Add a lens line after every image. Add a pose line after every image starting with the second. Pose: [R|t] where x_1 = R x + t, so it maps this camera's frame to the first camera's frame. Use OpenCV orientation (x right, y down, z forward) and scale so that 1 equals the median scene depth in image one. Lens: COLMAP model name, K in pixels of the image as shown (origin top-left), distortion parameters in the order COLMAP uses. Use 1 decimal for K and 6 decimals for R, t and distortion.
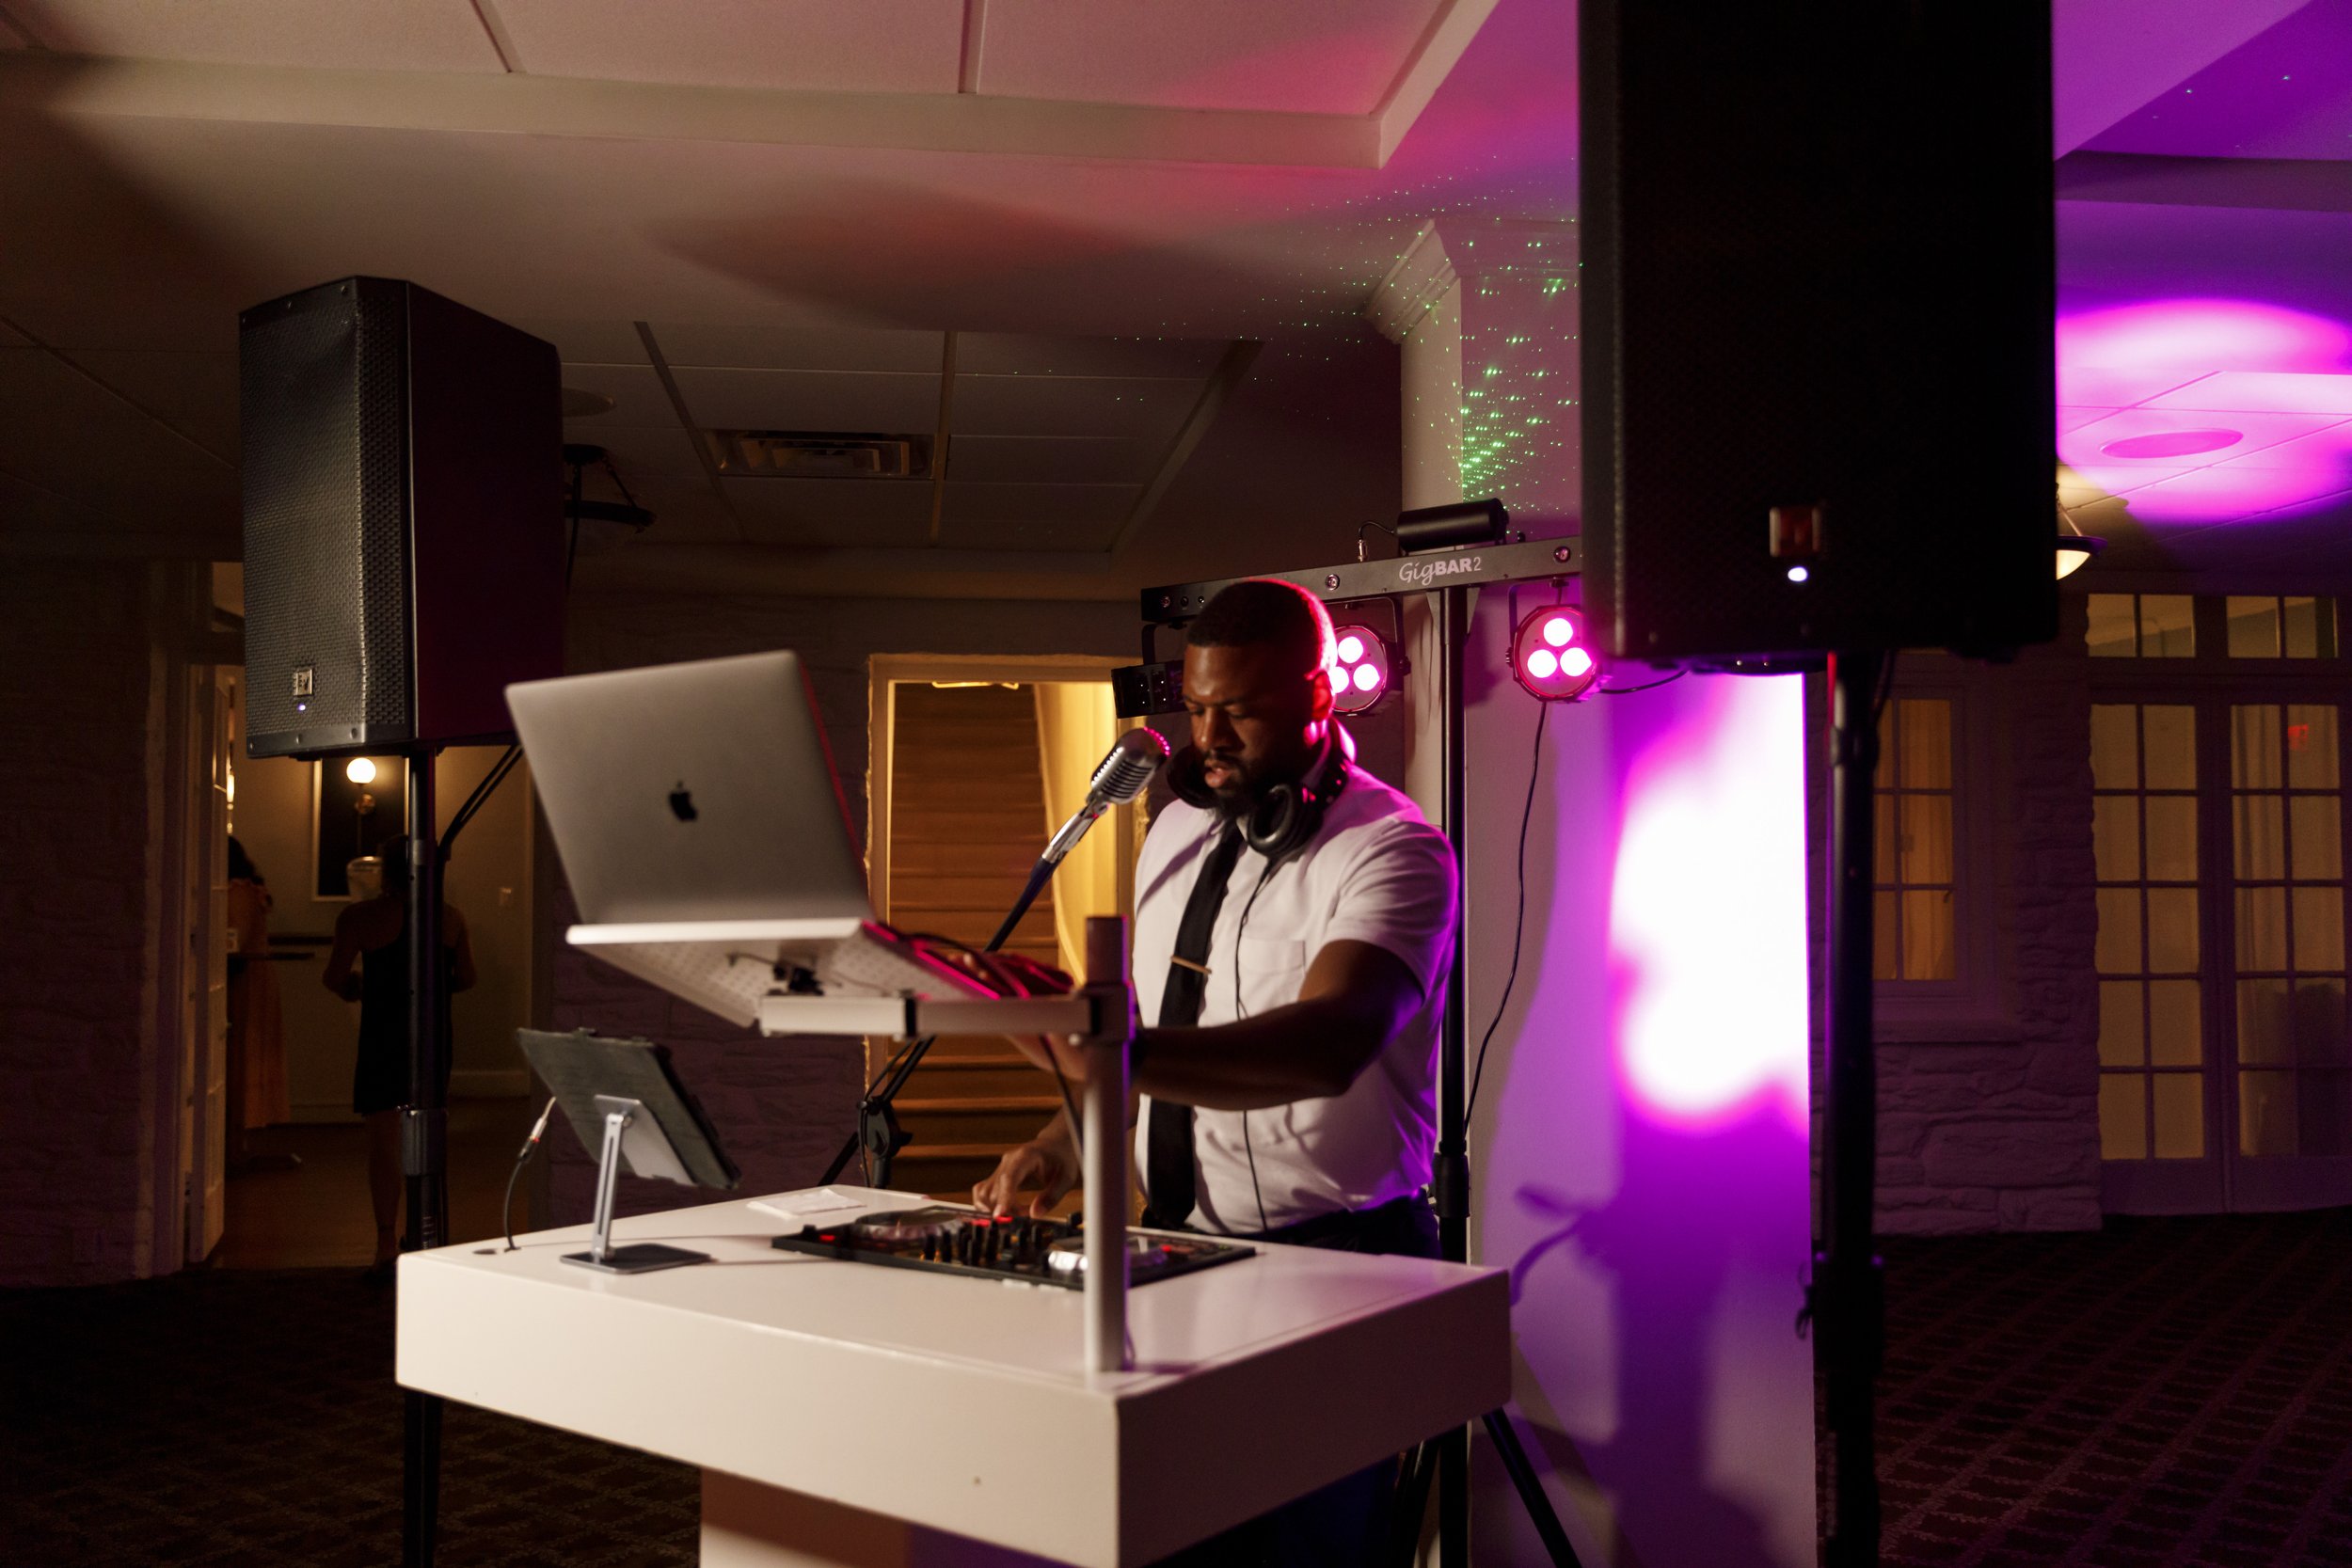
lens RADIAL K [[1975.3, 0, 1152.4], [0, 1975.3, 775.1], [0, 0, 1]] dist [0.005155, 0.011980]
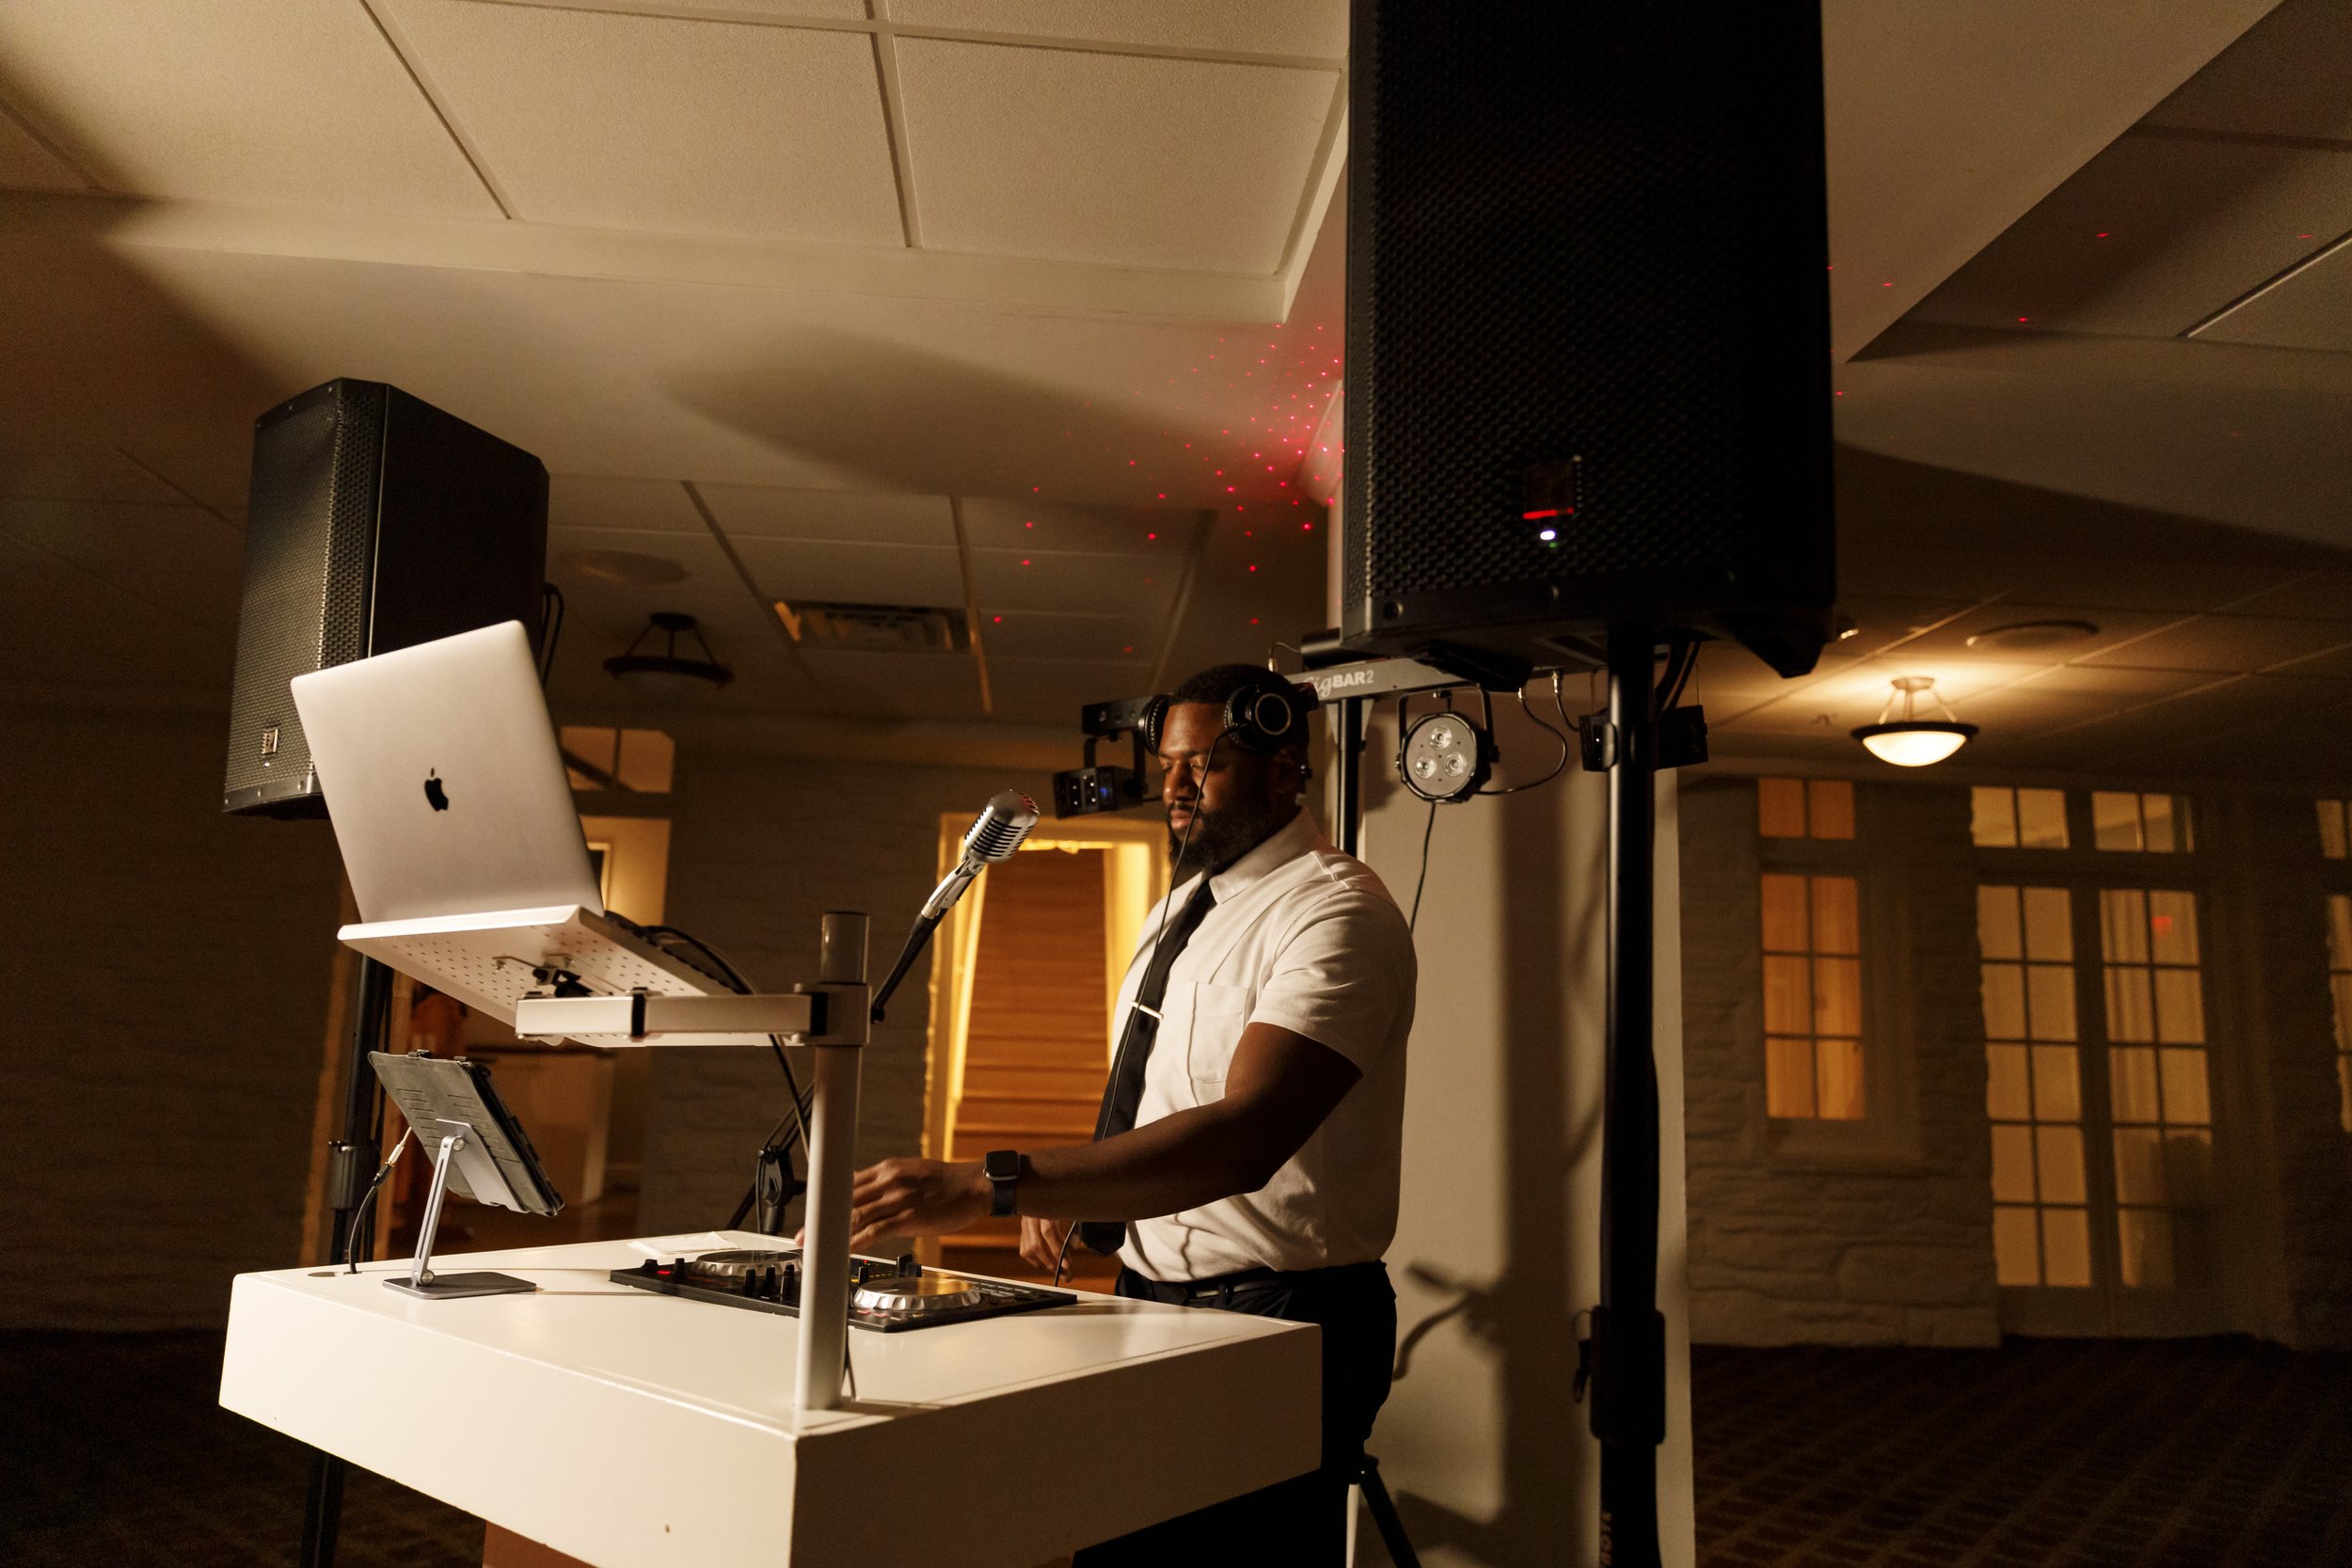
lens RADIAL K [[1557.8, 0, 1176.0], [0, 1557.8, 784.0], [0, 0, 1]] dist [0.018530, -0.005136]
pose [[0.998919, 0.023998, -0.039818, 0.052947], [-0.028160, 0.993808, -0.107484, 0.027770], [0.036992, 0.108489, 0.993409, 0.081055]]
